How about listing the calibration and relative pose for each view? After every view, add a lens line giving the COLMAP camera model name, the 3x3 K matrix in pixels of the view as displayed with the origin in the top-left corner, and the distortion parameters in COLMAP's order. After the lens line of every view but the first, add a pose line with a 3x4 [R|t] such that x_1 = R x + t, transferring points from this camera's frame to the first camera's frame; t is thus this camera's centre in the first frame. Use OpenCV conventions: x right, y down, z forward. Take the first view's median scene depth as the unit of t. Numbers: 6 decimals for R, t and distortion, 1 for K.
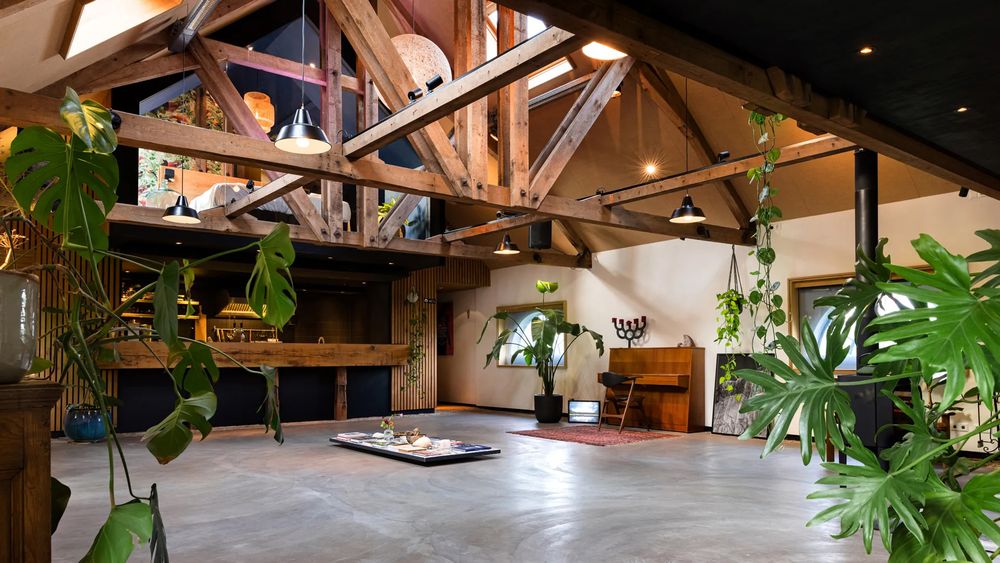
lens RADIAL K [[702.3, 0, 500.0], [0, 702.3, 281.5], [0, 0, 1]] dist [-0.007291, -0.000139]
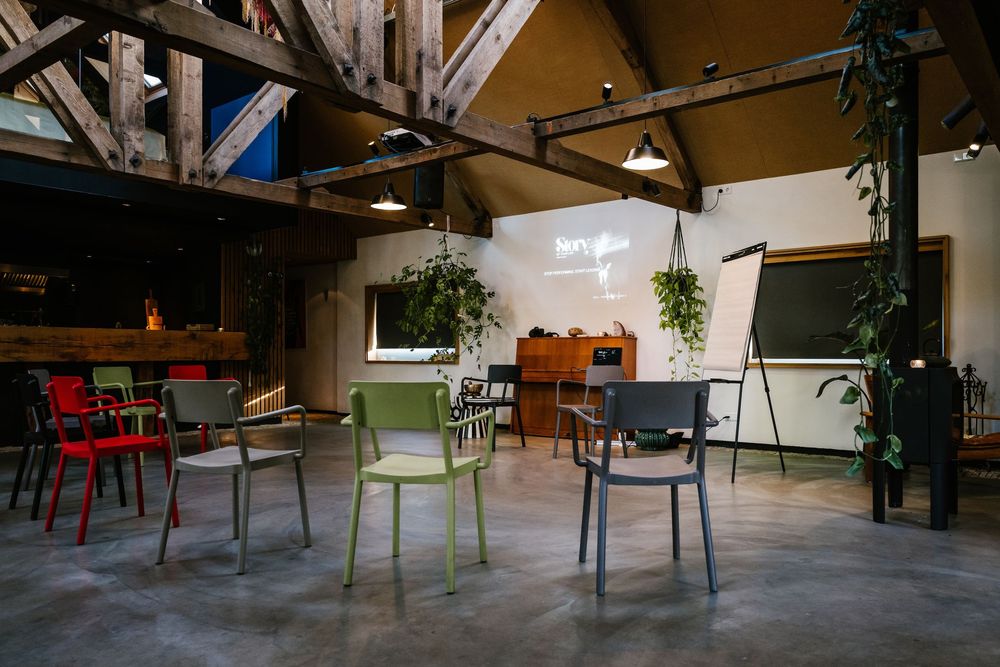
lens RADIAL K [[693.4, 0, 500.0], [0, 693.4, 333.5], [0, 0, 1]] dist [0.002869, 0.001142]
pose [[0.971266, 0.010627, 0.237759, -0.051433], [-0.027085, 0.997448, 0.066064, 0.041836], [-0.236450, -0.070605, 0.969075, 0.270249]]
